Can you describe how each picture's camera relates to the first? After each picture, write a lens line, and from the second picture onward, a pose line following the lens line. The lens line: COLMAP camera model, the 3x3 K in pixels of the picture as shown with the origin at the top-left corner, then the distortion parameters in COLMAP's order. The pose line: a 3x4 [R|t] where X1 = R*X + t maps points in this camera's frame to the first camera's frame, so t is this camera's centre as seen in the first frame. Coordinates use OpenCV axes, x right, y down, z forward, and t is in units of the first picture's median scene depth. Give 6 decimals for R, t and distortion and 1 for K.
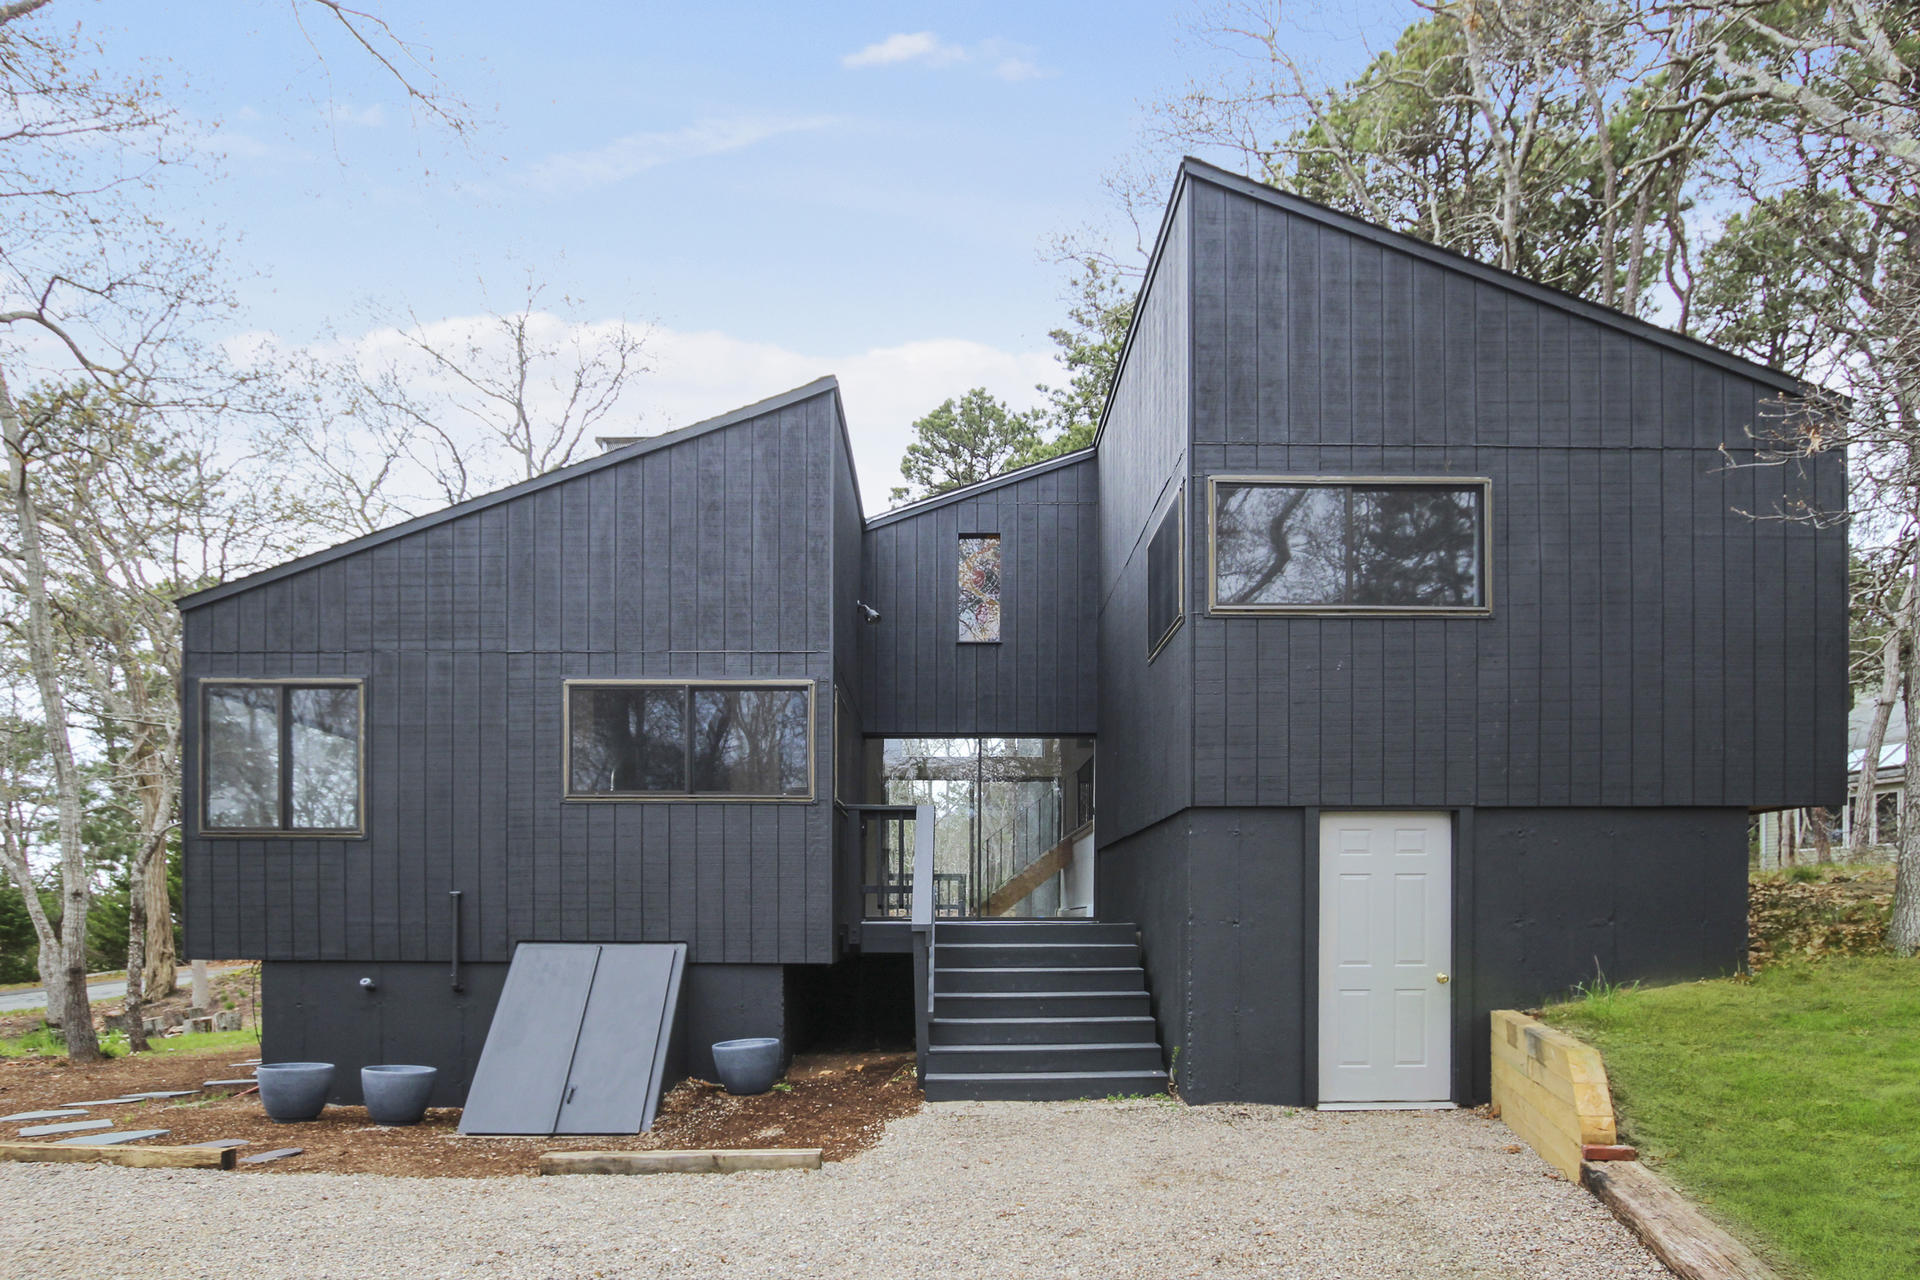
lens RADIAL K [[1075.0, 0, 960.1], [0, 1075.0, 637.1], [0, 0, 1]] dist [-0.017125, -0.003121]
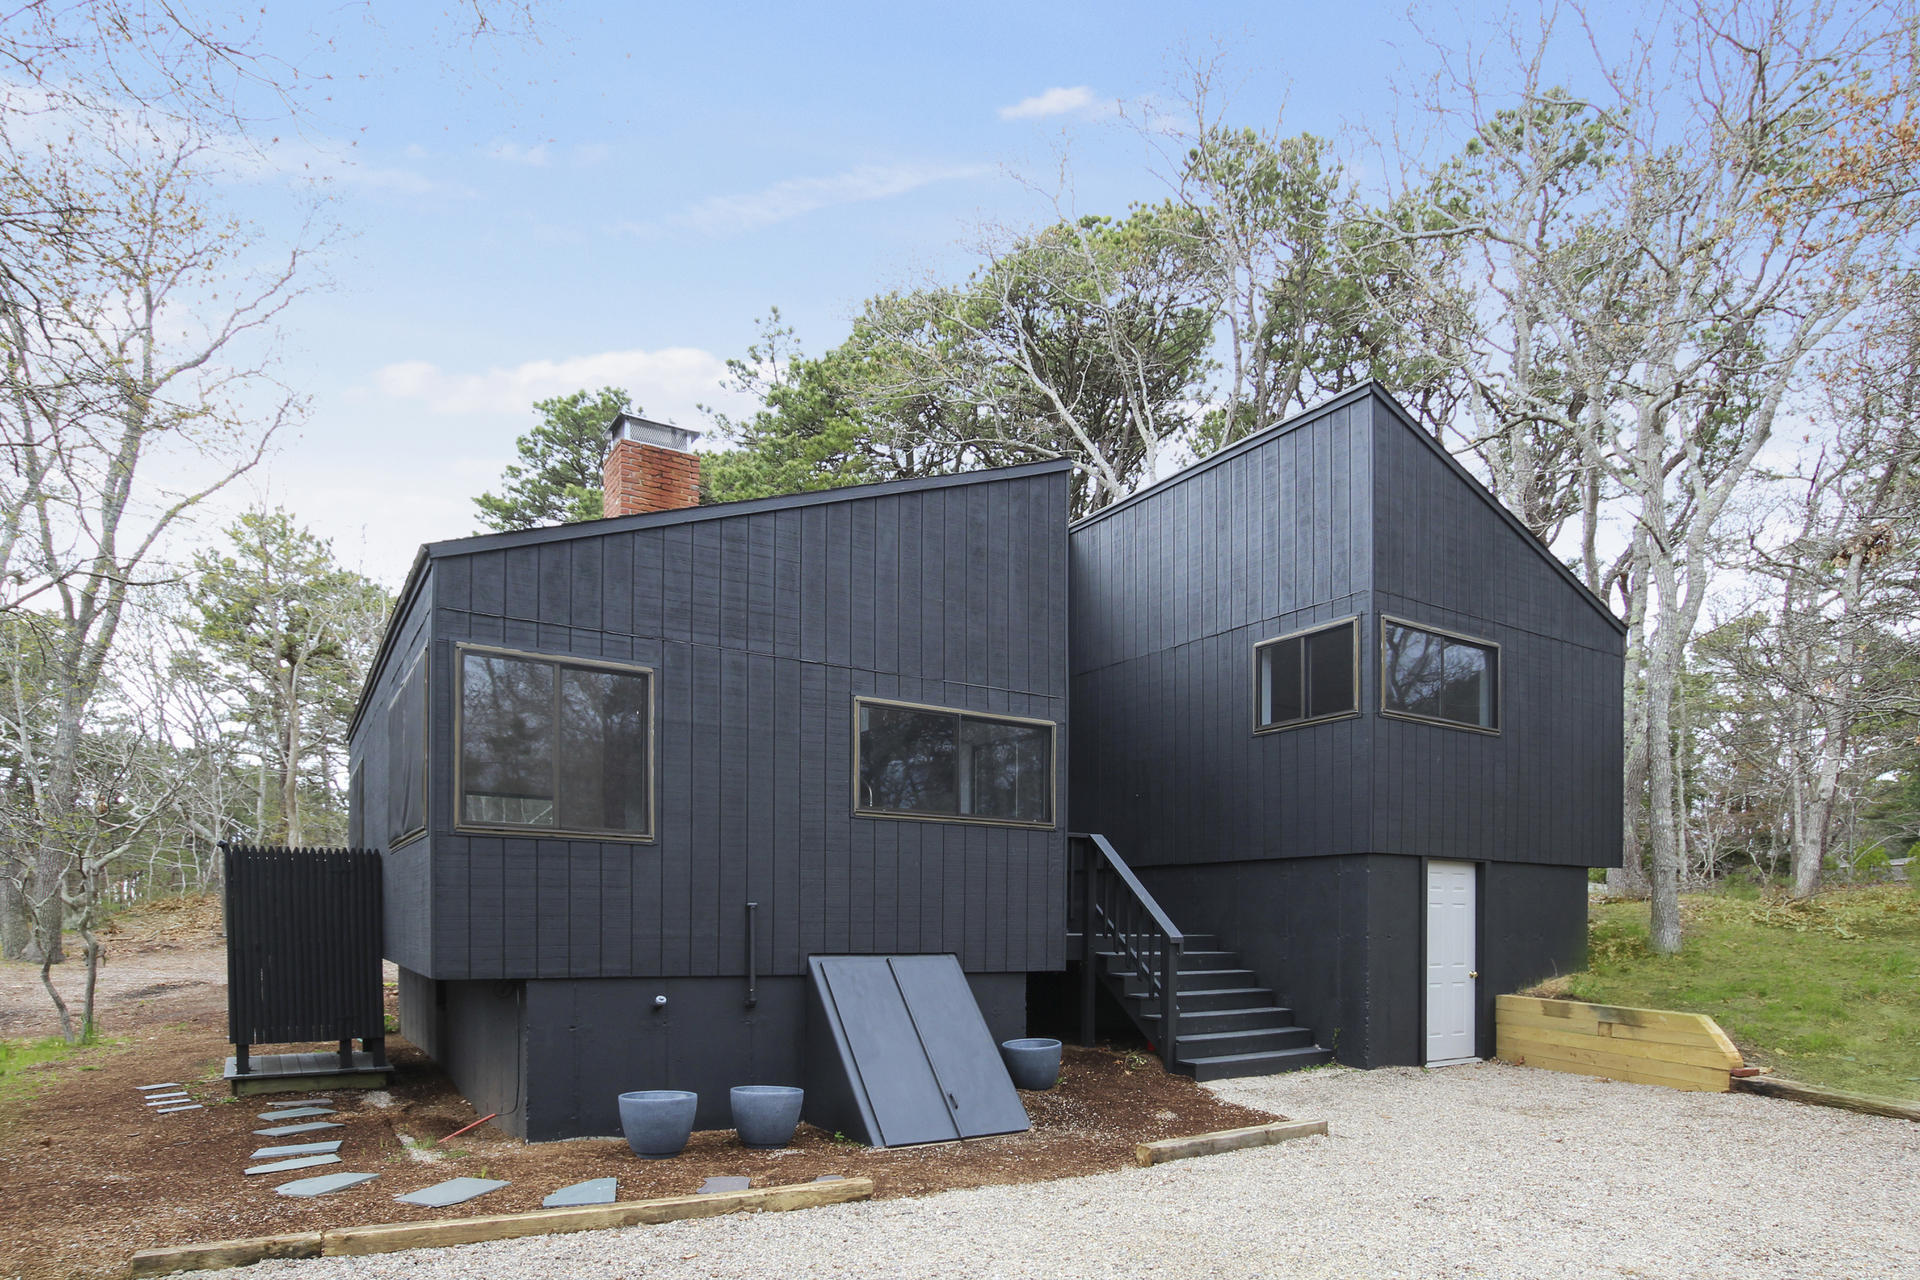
lens RADIAL K [[1006.5, 0, 960.3], [0, 1006.5, 642.1], [0, 0, 1]] dist [-0.020300, 0.000436]
pose [[0.860257, 0.145788, 0.488573, -0.763118], [-0.140193, 0.988948, -0.048253, 0.021687], [-0.490208, -0.026984, 0.871187, 0.120151]]
